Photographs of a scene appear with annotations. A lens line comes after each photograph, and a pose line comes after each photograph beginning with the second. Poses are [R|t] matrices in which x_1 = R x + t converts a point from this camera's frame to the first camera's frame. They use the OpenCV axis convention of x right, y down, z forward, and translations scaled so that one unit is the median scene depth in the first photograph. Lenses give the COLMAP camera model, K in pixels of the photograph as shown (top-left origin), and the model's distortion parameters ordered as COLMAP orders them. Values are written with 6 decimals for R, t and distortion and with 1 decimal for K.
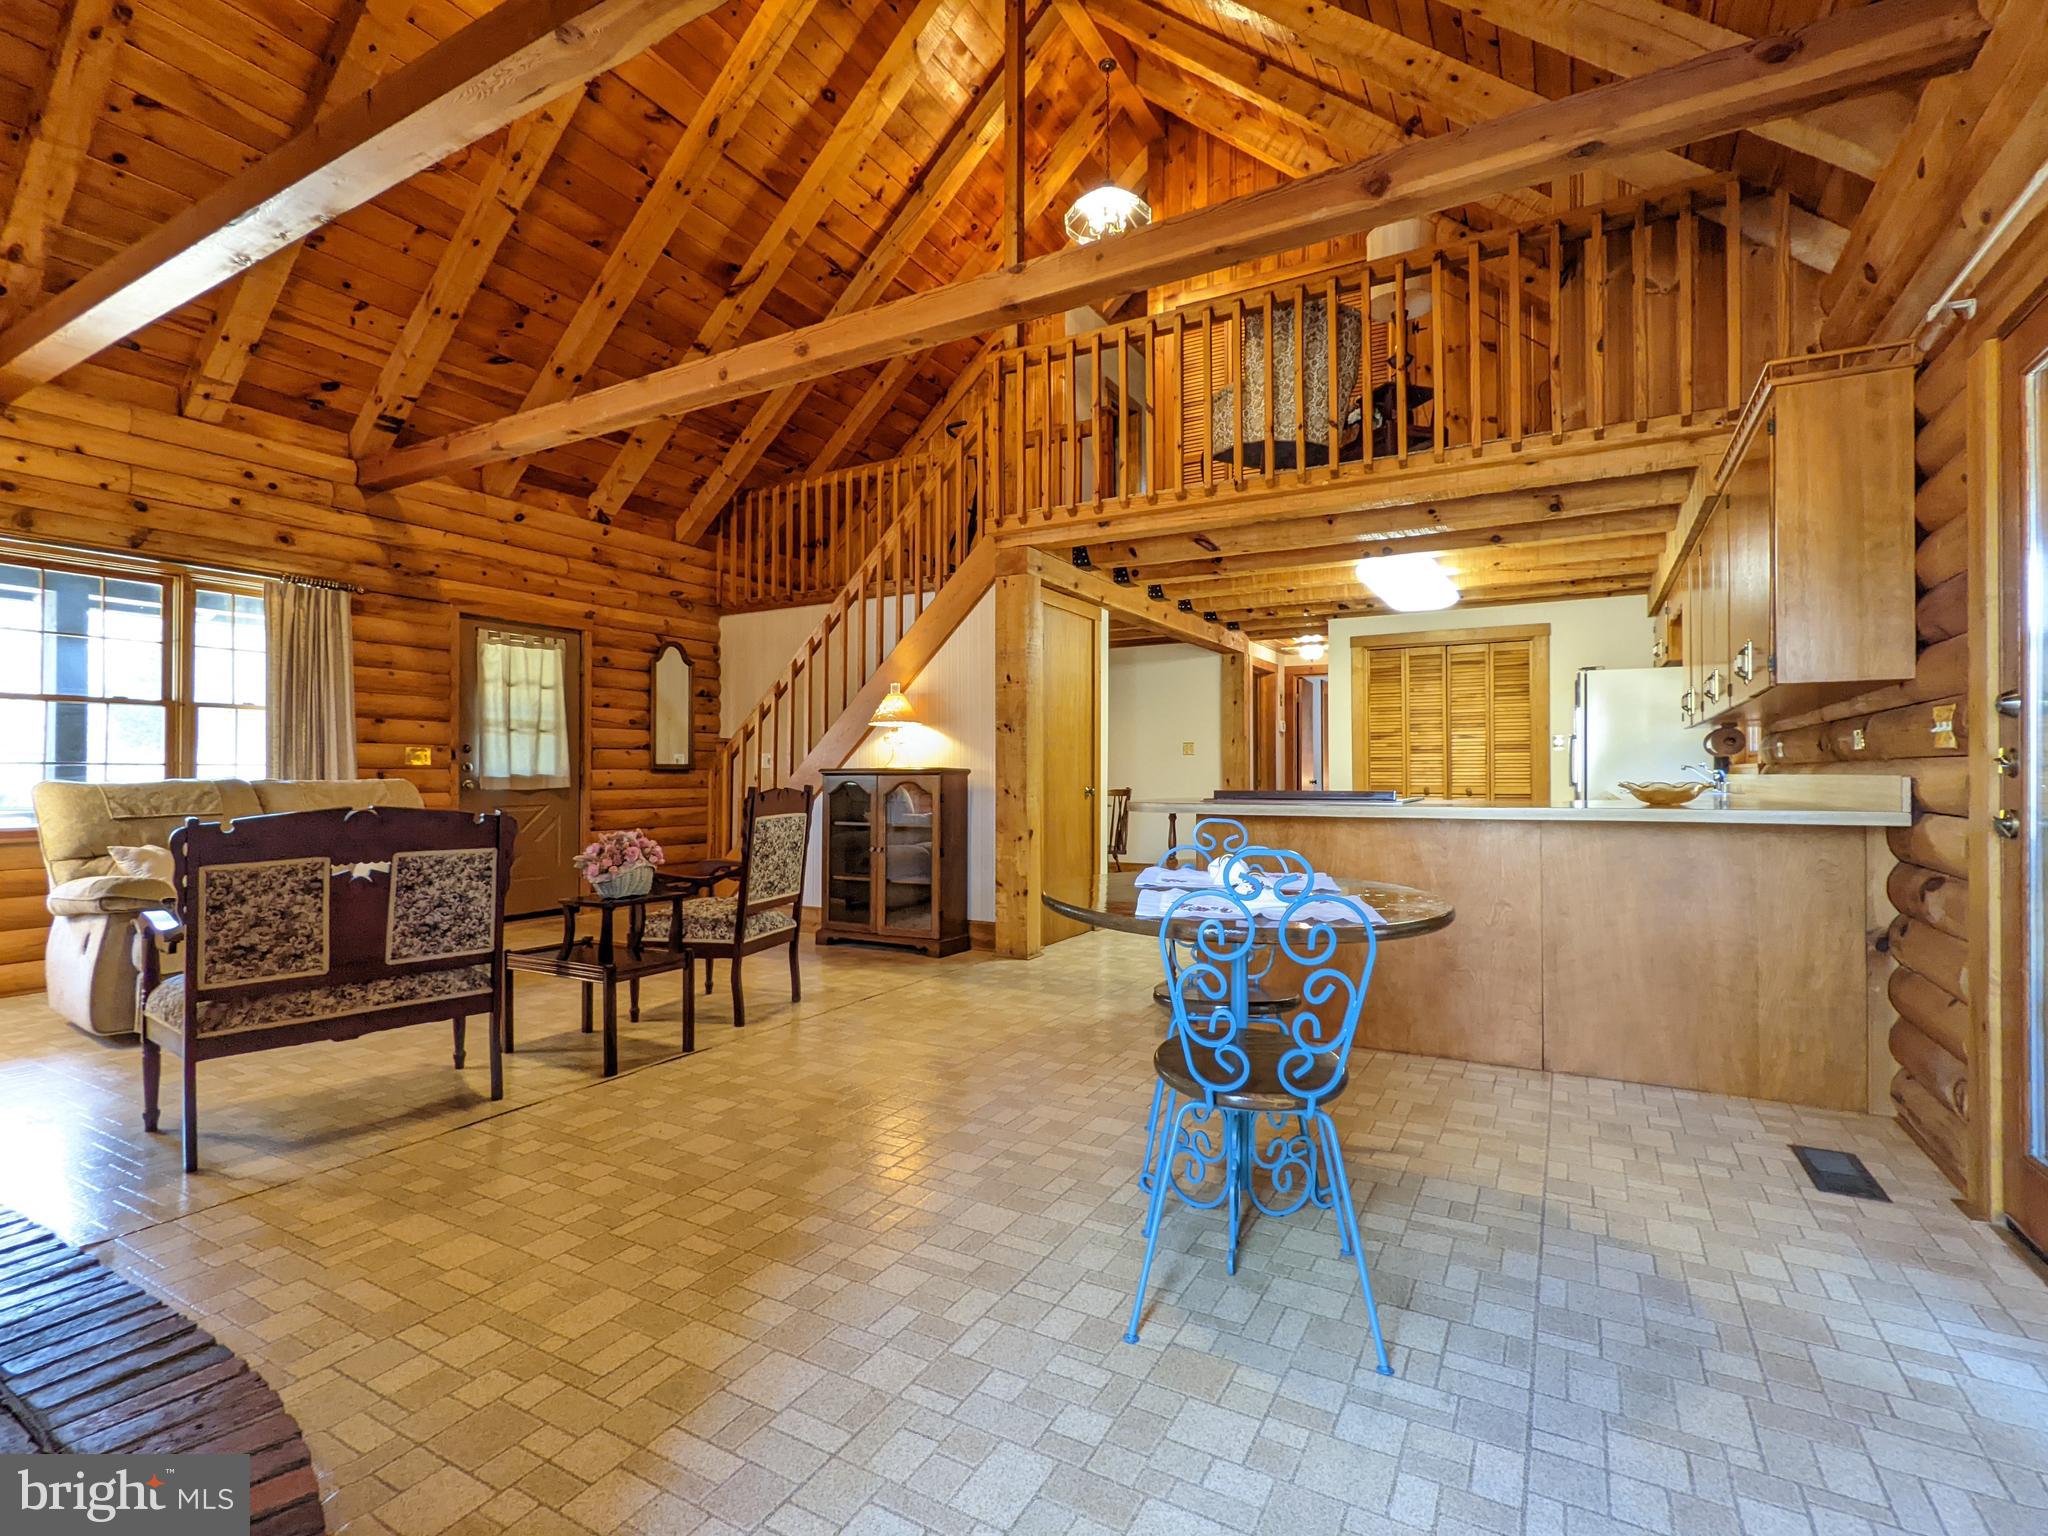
lens RADIAL K [[976.7, 0, 1024.0], [0, 976.7, 768.0], [0, 0, 1]] dist [-0.002081, 0.001123]
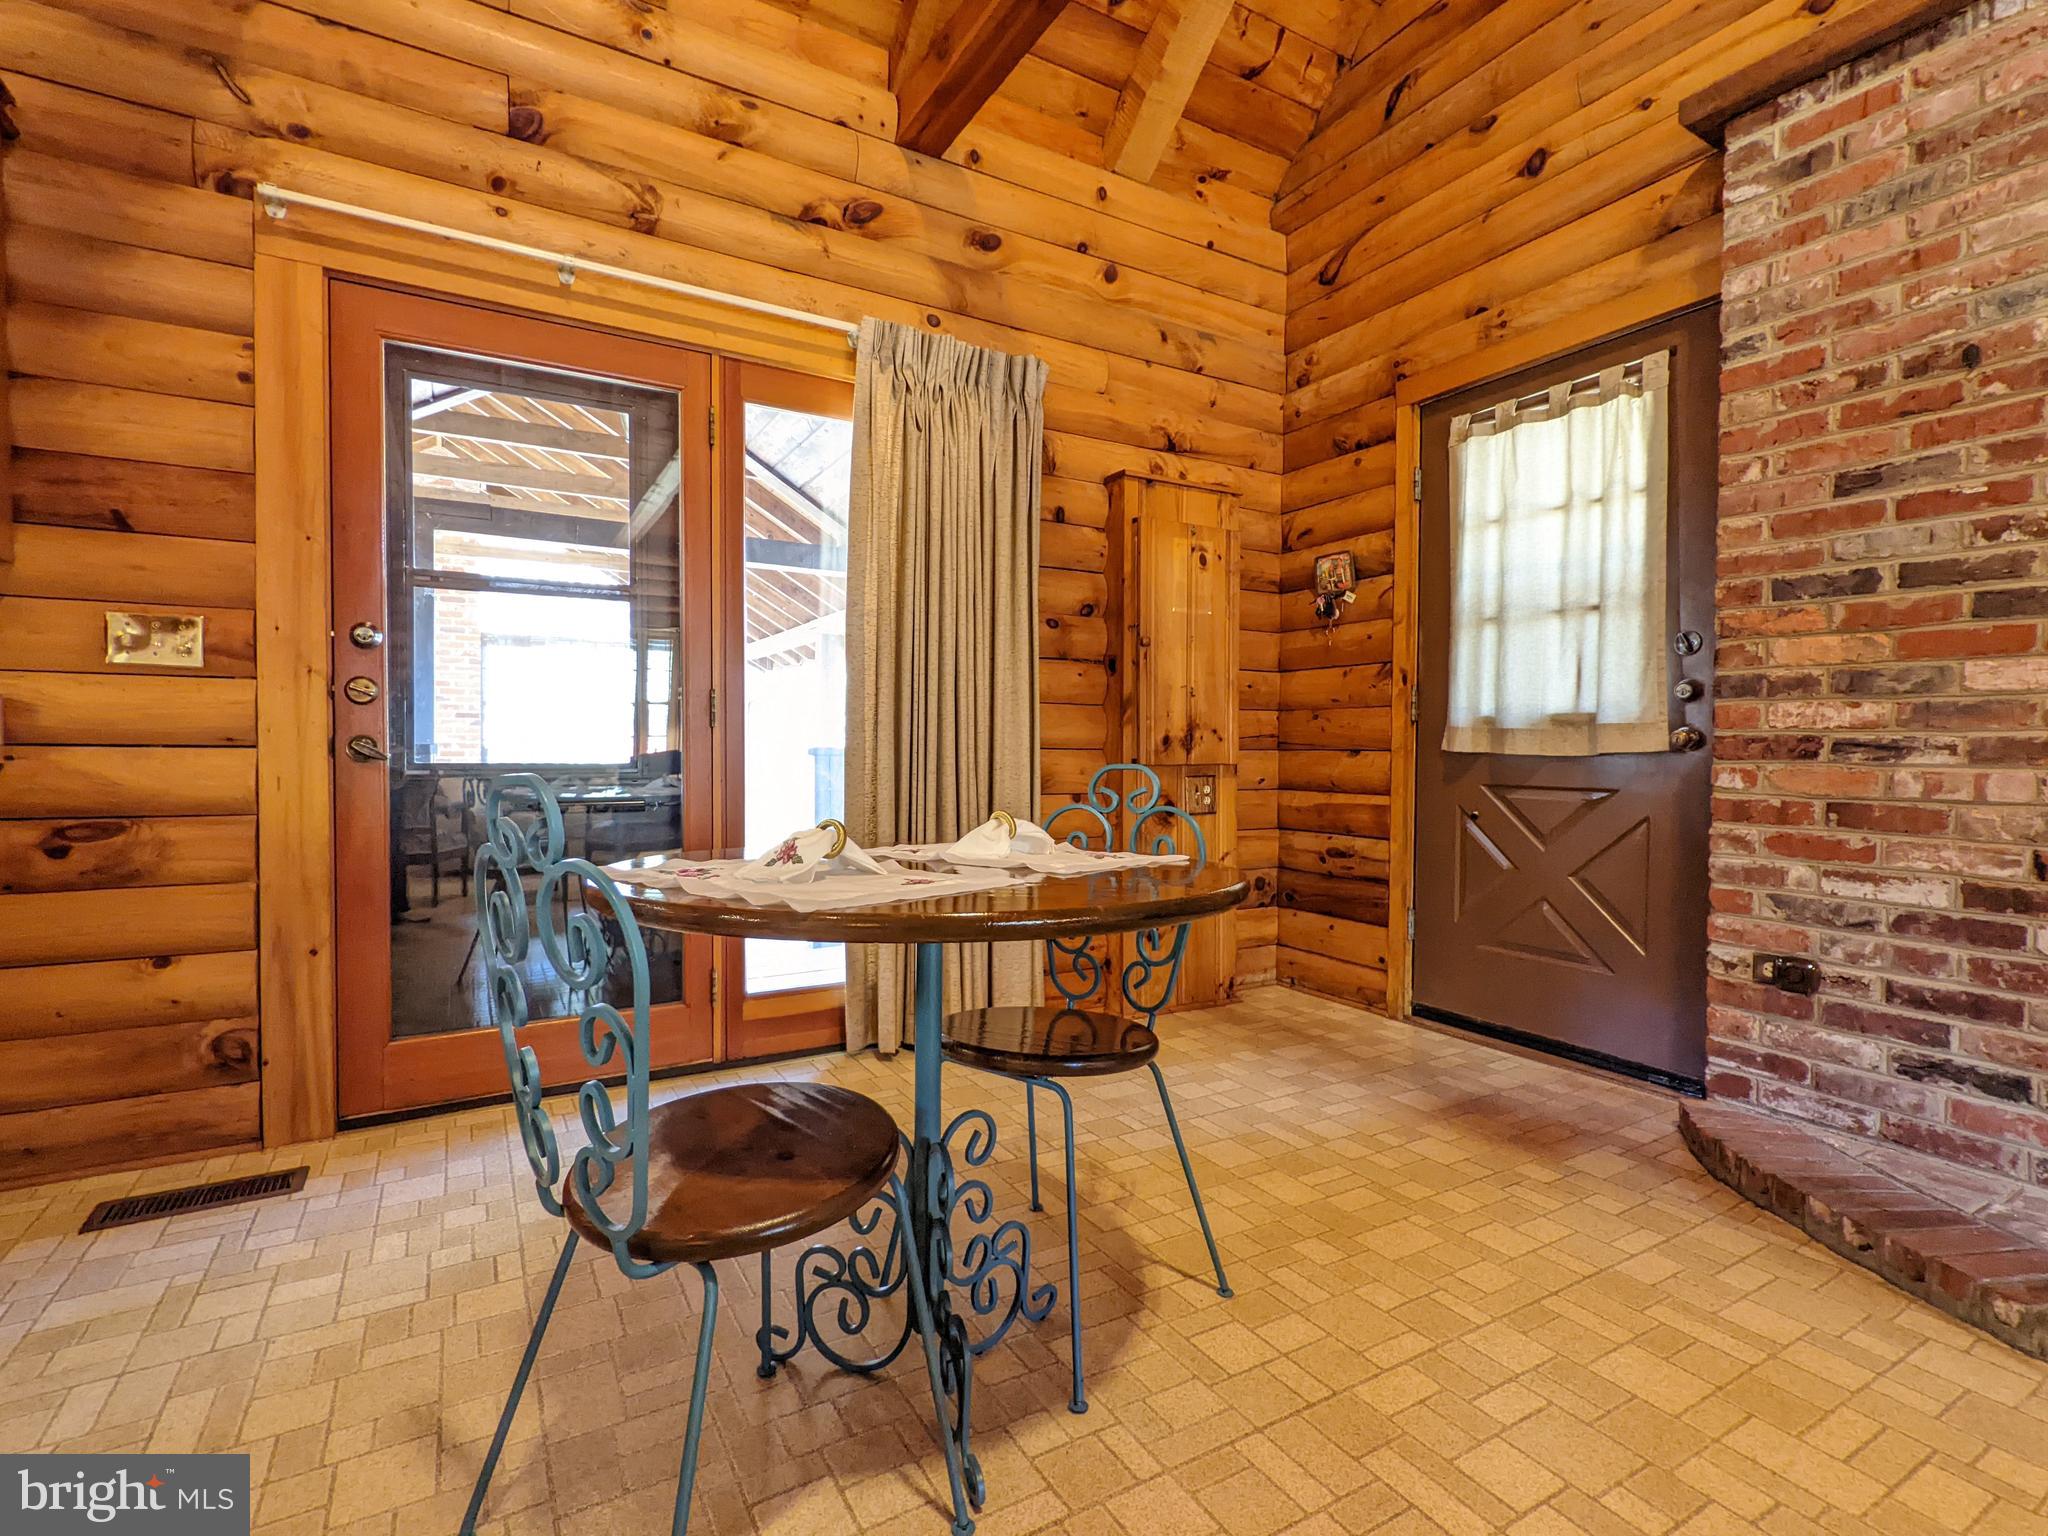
lens RADIAL K [[976.1, 0, 1024.0], [0, 976.1, 768.0], [0, 0, 1]] dist [0.000000, -0.002120]
pose [[-0.863672, -0.015314, 0.503822, -0.052939], [-0.008316, 0.999835, 0.016136, 0.020016], [-0.503986, 0.009747, -0.863657, 0.538350]]
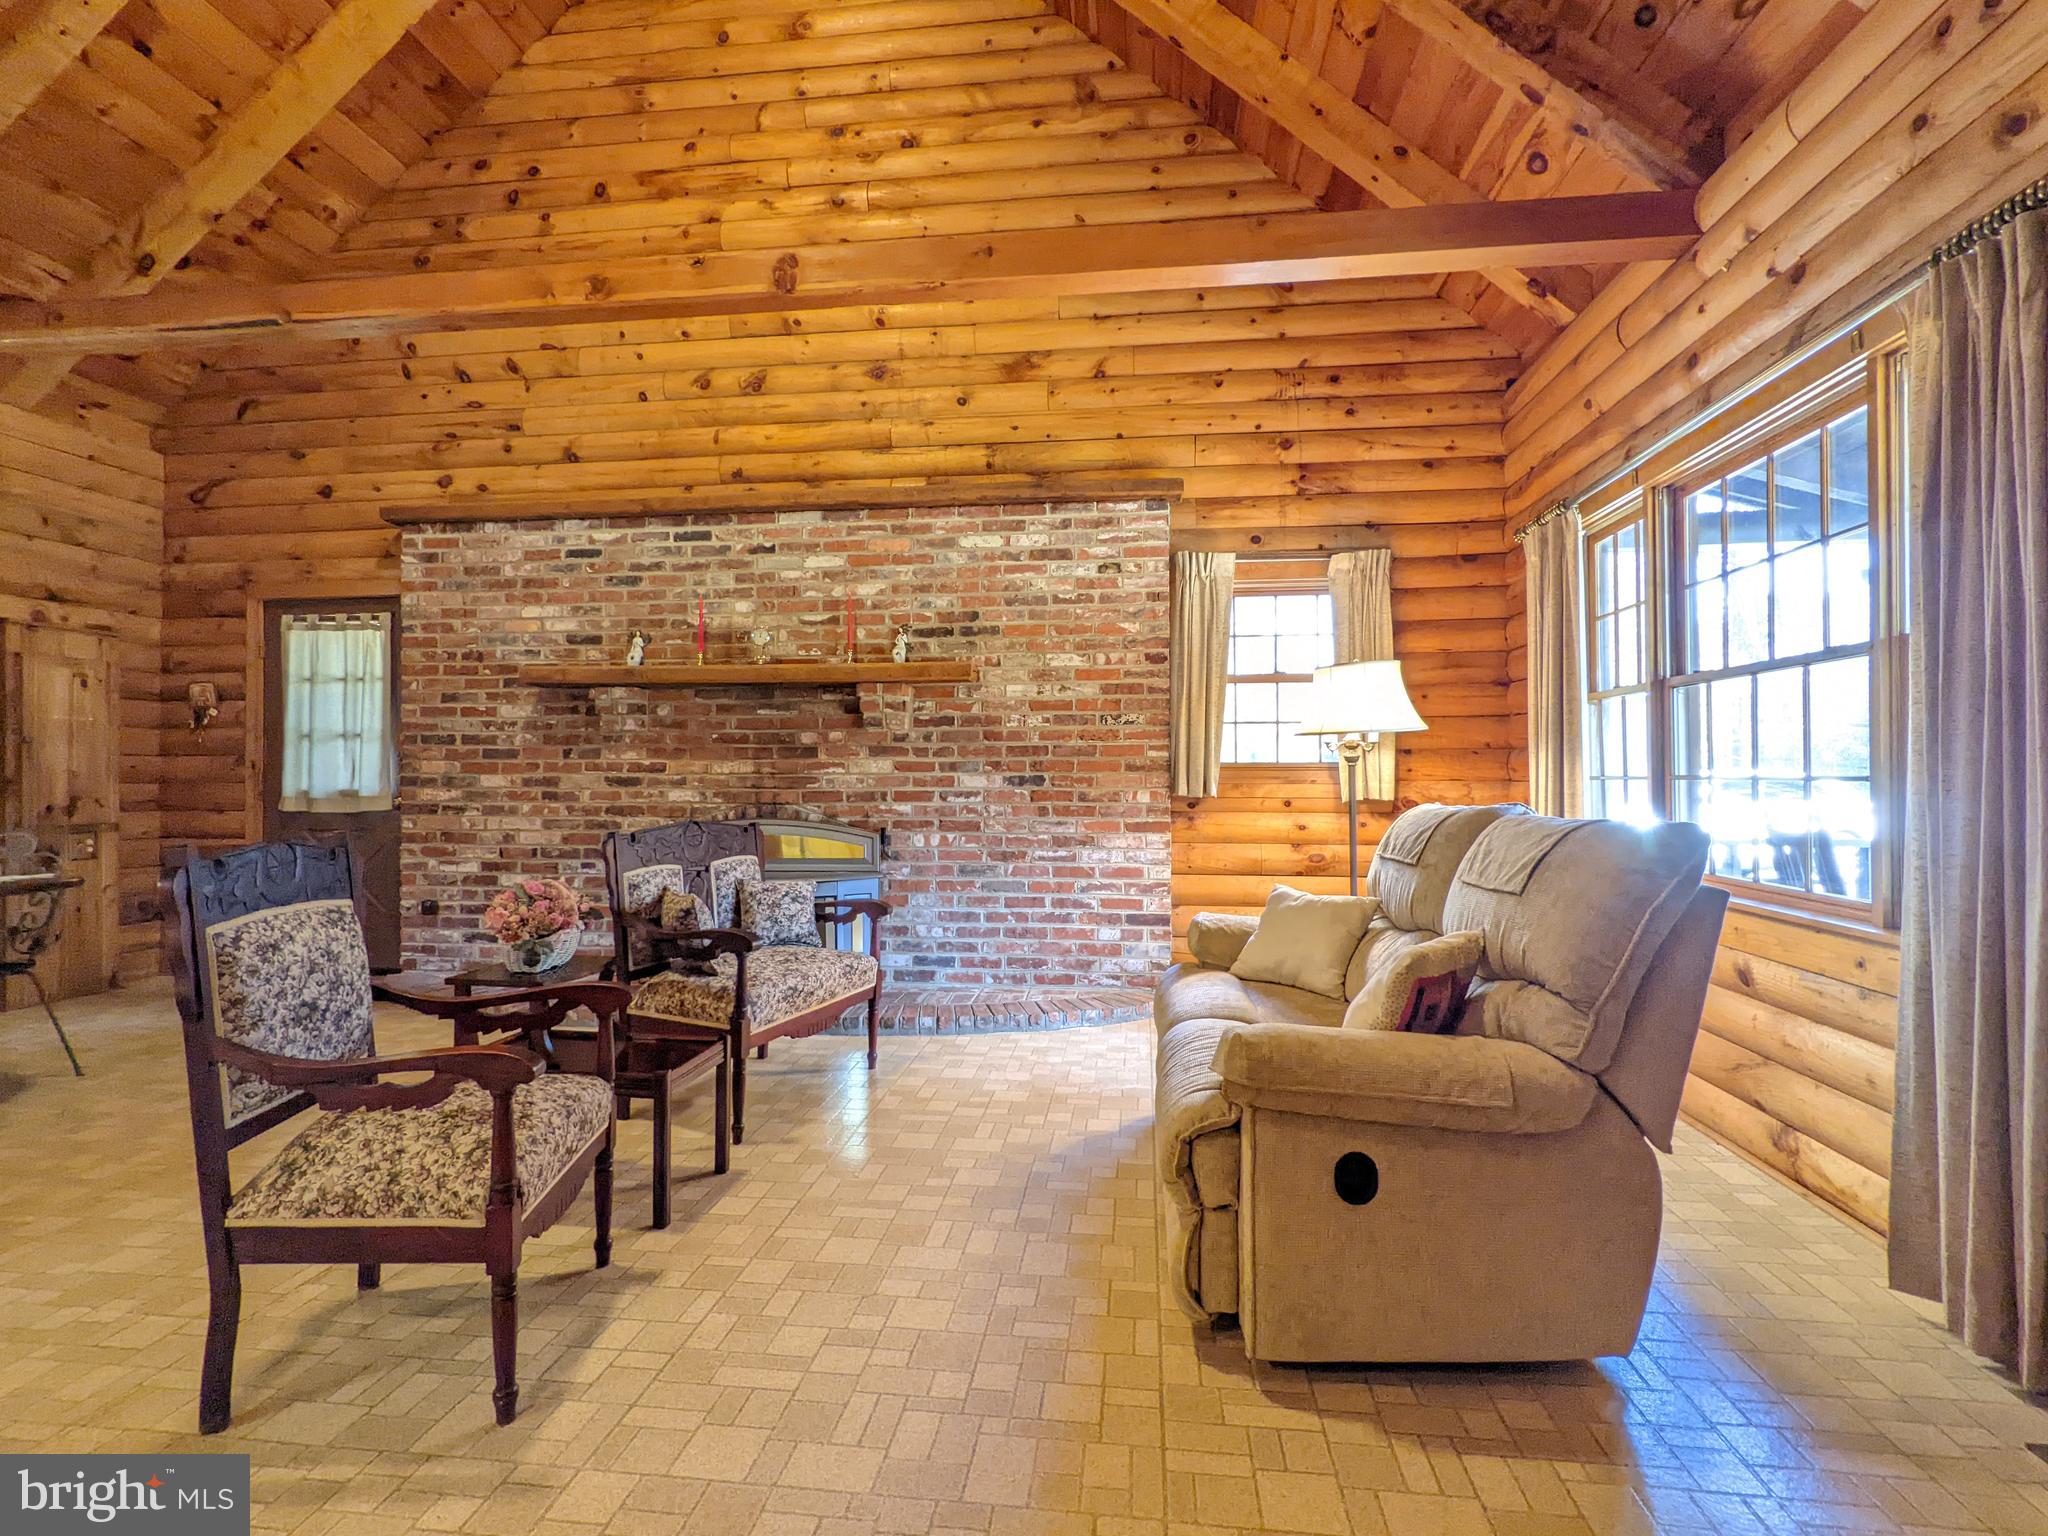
lens RADIAL K [[976.7, 0, 1024.0], [0, 976.7, 768.0], [0, 0, 1]] dist [-0.002081, 0.001123]
pose [[-0.924410, 0.000549, -0.381401, -0.264828], [0.007064, 0.999852, -0.015683, -0.001891], [0.381336, -0.017191, -0.924277, 1.034422]]
